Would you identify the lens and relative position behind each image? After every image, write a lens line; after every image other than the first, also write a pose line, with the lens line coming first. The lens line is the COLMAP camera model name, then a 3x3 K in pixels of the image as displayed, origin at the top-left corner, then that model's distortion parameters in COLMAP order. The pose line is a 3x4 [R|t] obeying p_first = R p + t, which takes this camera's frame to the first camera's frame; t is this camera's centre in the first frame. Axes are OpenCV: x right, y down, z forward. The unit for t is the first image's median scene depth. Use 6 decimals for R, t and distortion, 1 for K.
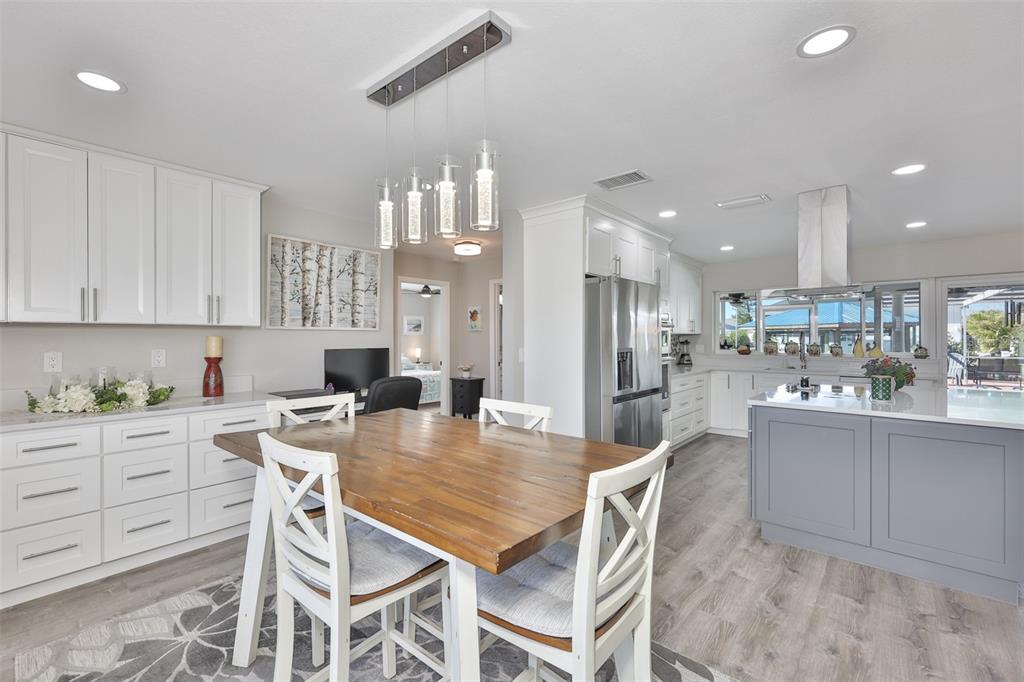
lens RADIAL K [[448.5, 0, 498.5], [0, 448.5, 339.2], [0, 0, 1]] dist [-0.001051, 0.000113]
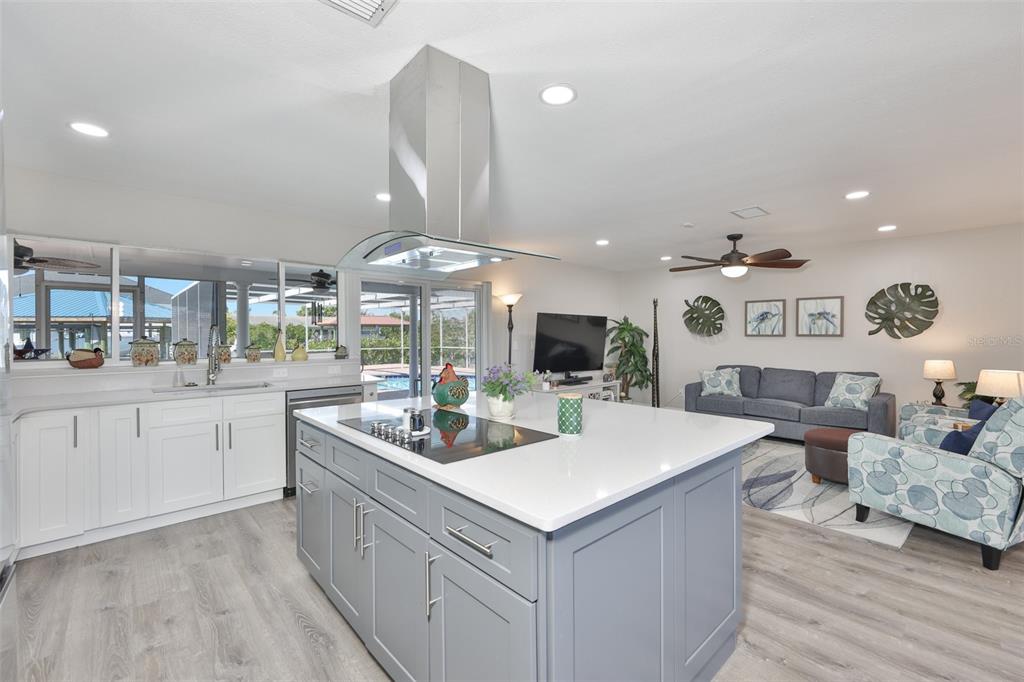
lens RADIAL K [[439.0, 0, 522.2], [0, 439.0, 338.1], [0, 0, 1]] dist [-0.000094, 0.000064]
pose [[0.094385, -0.007759, 0.995506, 0.168279], [0.003053, 0.999967, 0.007504, -0.002670], [-0.995531, 0.002331, 0.094405, 0.747715]]
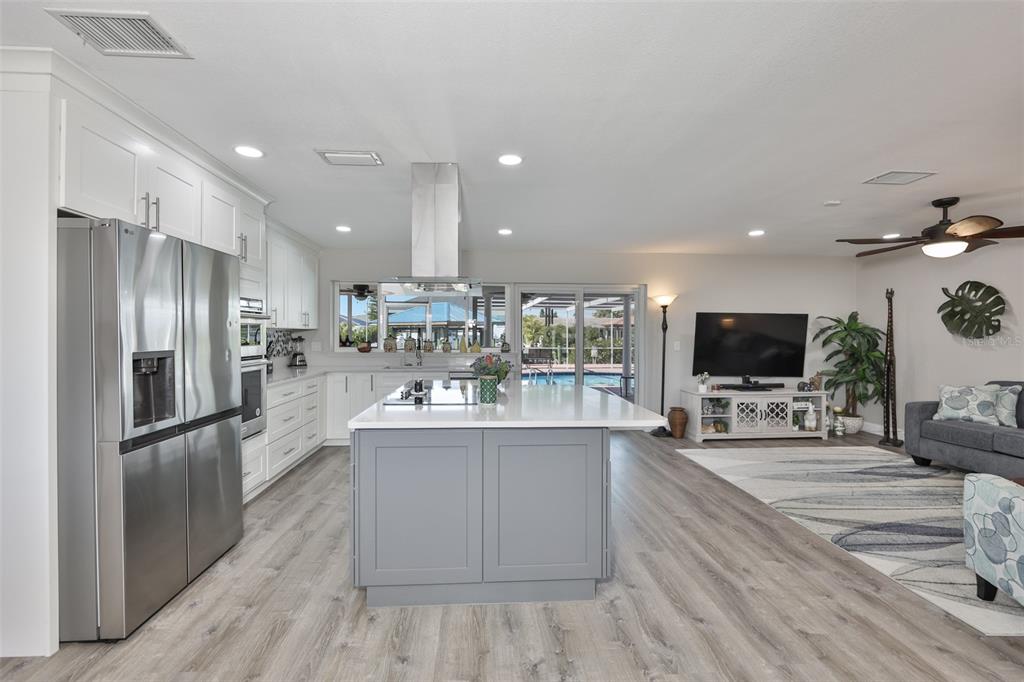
lens RADIAL K [[445.7, 0, 508.7], [0, 445.7, 340.0], [0, 0, 1]] dist [-0.000872, -0.000189]
pose [[0.704069, -0.006432, 0.710102, 0.178587], [-0.001926, 0.999938, 0.010967, -0.001725], [-0.710129, -0.009090, 0.704013, 0.248588]]
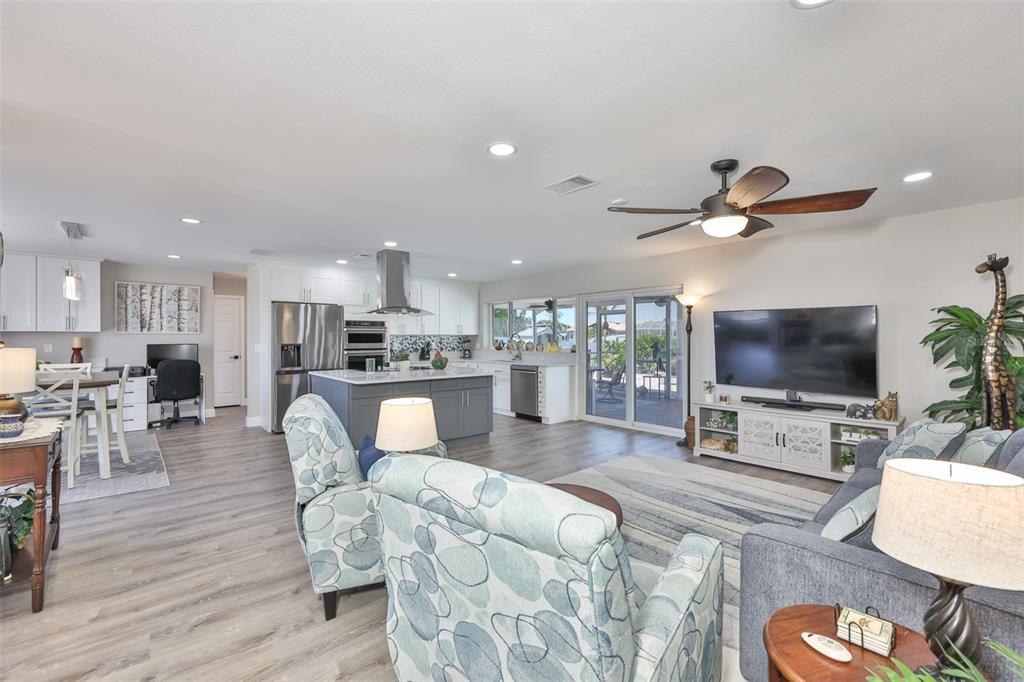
lens RADIAL K [[445.7, 0, 508.7], [0, 445.7, 340.0], [0, 0, 1]] dist [-0.000872, -0.000189]
pose [[0.988430, 0.000261, -0.151675, 1.248050], [0.000091, 0.999997, 0.002312, 0.001248], [0.151675, -0.002299, 0.988428, -0.519420]]
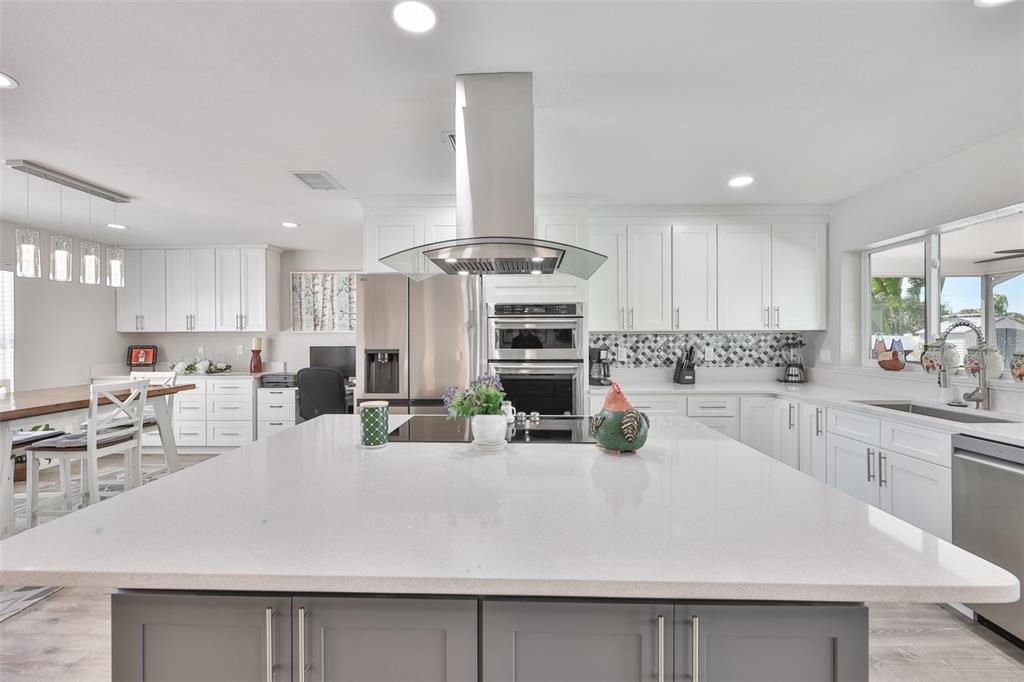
lens RADIAL K [[432.8, 0, 507.9], [0, 432.8, 343.0], [0, 0, 1]] dist [-0.000806, -0.000077]
pose [[0.632357, 0.007018, -0.774646, 1.039958], [0.000887, 0.999952, 0.009784, -0.001366], [0.774677, -0.006874, 0.632320, 0.576812]]
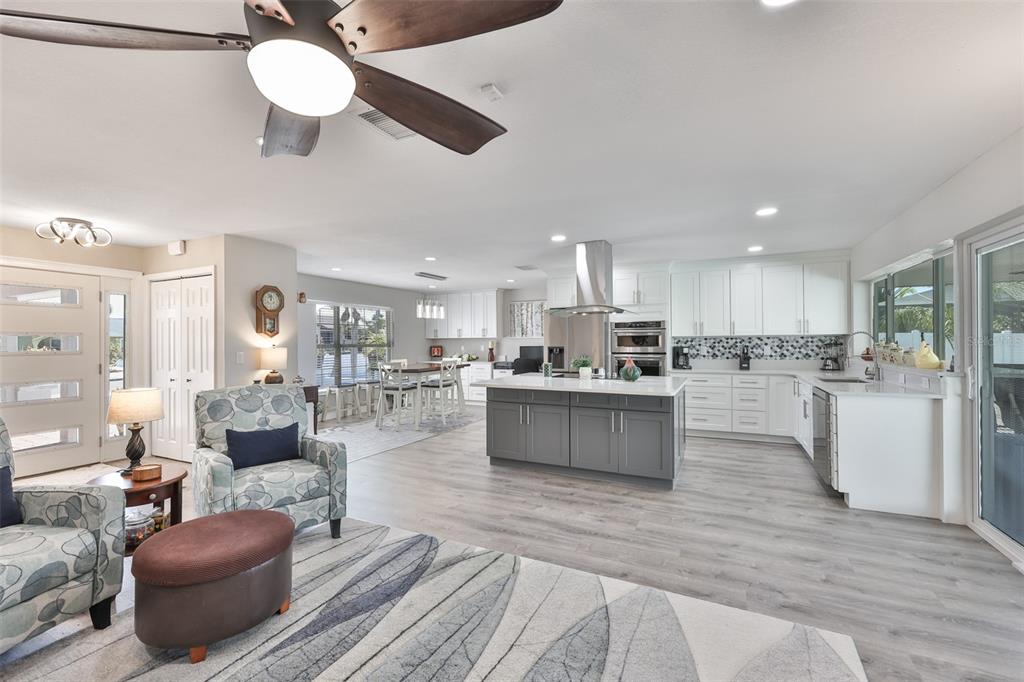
lens RADIAL K [[437.3, 0, 500.4], [0, 437.3, 342.2], [0, 0, 1]] dist [-0.002074, -0.000490]
pose [[0.231857, -0.000288, -0.972750, 1.821040], [0.006001, 0.999981, 0.001134, -0.002729], [0.972731, -0.006101, 0.231854, 0.319330]]
